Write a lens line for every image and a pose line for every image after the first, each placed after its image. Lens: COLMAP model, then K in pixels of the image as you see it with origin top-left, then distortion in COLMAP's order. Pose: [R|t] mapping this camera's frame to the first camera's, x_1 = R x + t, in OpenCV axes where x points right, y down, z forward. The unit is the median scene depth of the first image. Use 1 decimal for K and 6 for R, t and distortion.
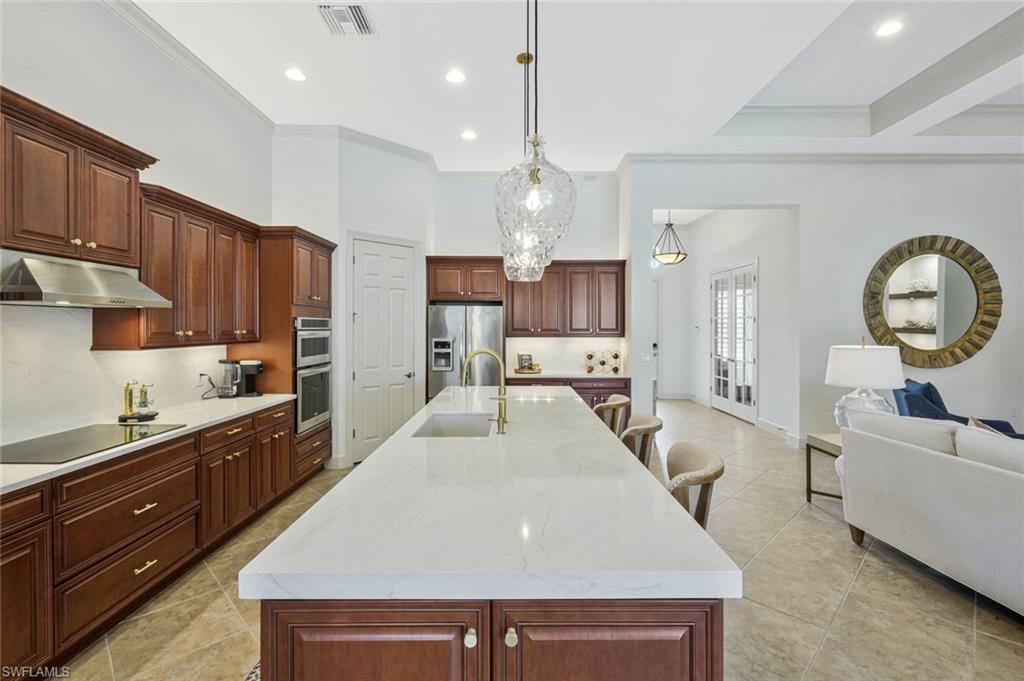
lens RADIAL K [[463.4, 0, 511.4], [0, 463.4, 330.0], [0, 0, 1]] dist [-0.001142, 0.000227]
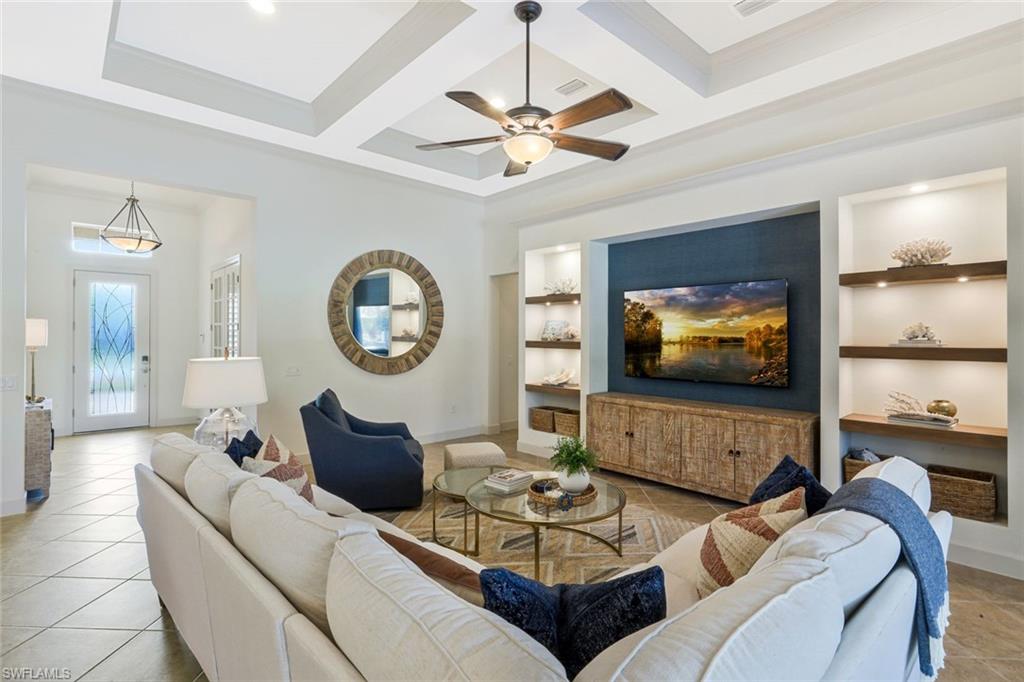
lens RADIAL K [[493.9, 0, 509.8], [0, 493.9, 333.9], [0, 0, 1]] dist [-0.000212, 0.000107]
pose [[0.733742, 0.005402, 0.679407, 0.344461], [-0.000023, 0.999969, -0.007926, -0.002227], [-0.679428, 0.005800, 0.733719, -0.020848]]
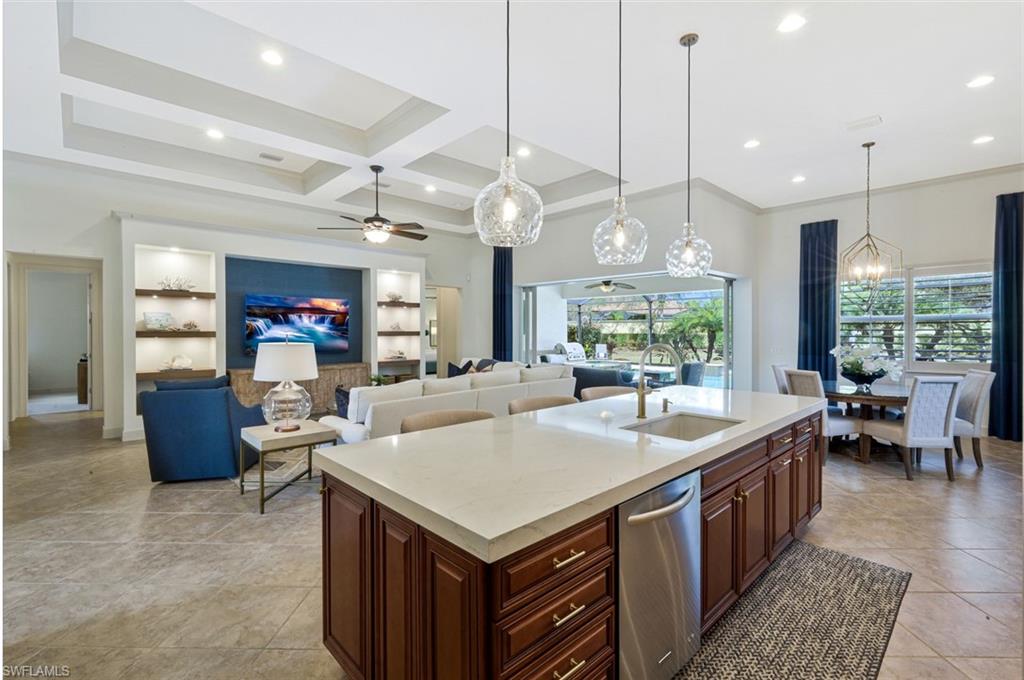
lens RADIAL K [[463.4, 0, 511.4], [0, 463.4, 329.5], [0, 0, 1]] dist [-0.001142, 0.000227]
pose [[-0.691930, 0.001801, 0.721962, -0.261781], [0.004738, 0.999987, 0.002047, 0.002120], [-0.721949, 0.004837, -0.691929, 0.900911]]
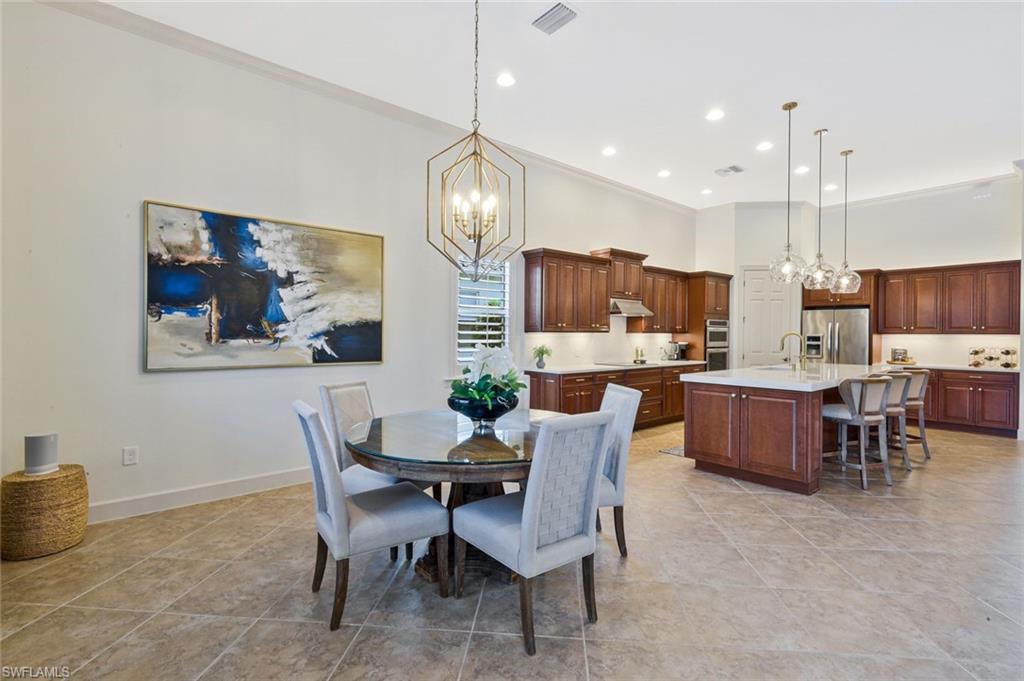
lens RADIAL K [[467.0, 0, 510.8], [0, 467.0, 337.1], [0, 0, 1]] dist [-0.003117, -0.000013]
pose [[0.646872, 0.008624, -0.762549, 0.325082], [-0.009573, 0.999949, 0.003188, 0.031702], [0.762538, 0.005237, 0.646922, -0.575987]]
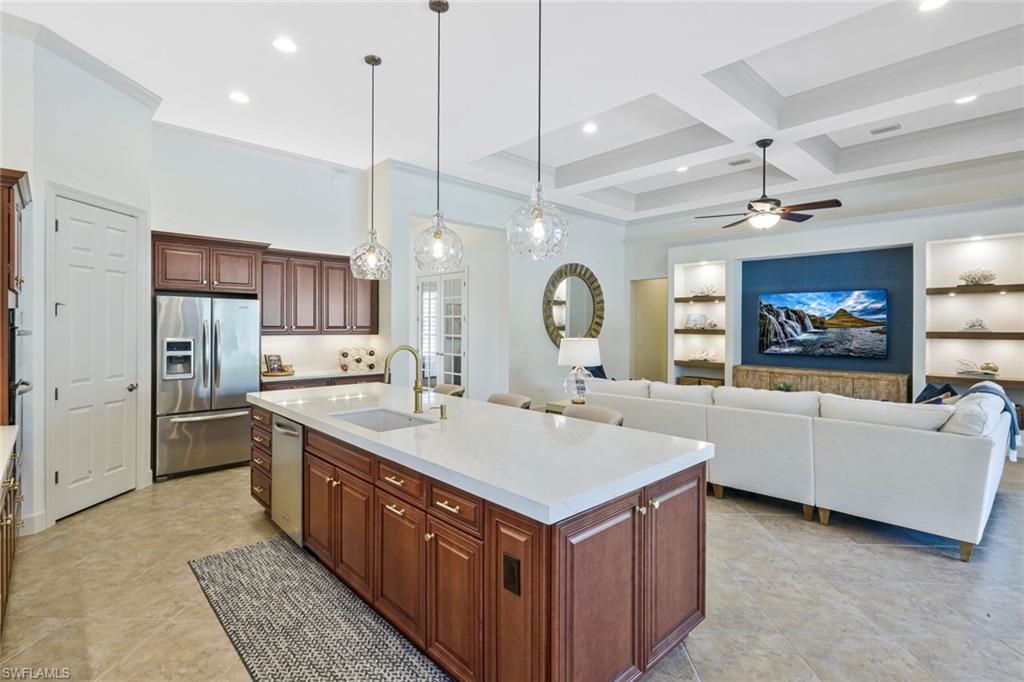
lens RADIAL K [[488.9, 0, 512.6], [0, 488.9, 327.5], [0, 0, 1]] dist [-0.000705, -0.000356]
pose [[0.727232, 0.000349, 0.686391, -0.309739], [-0.000429, 1.000000, -0.000054, 0.000213], [-0.686391, -0.000255, 0.727233, 0.005753]]
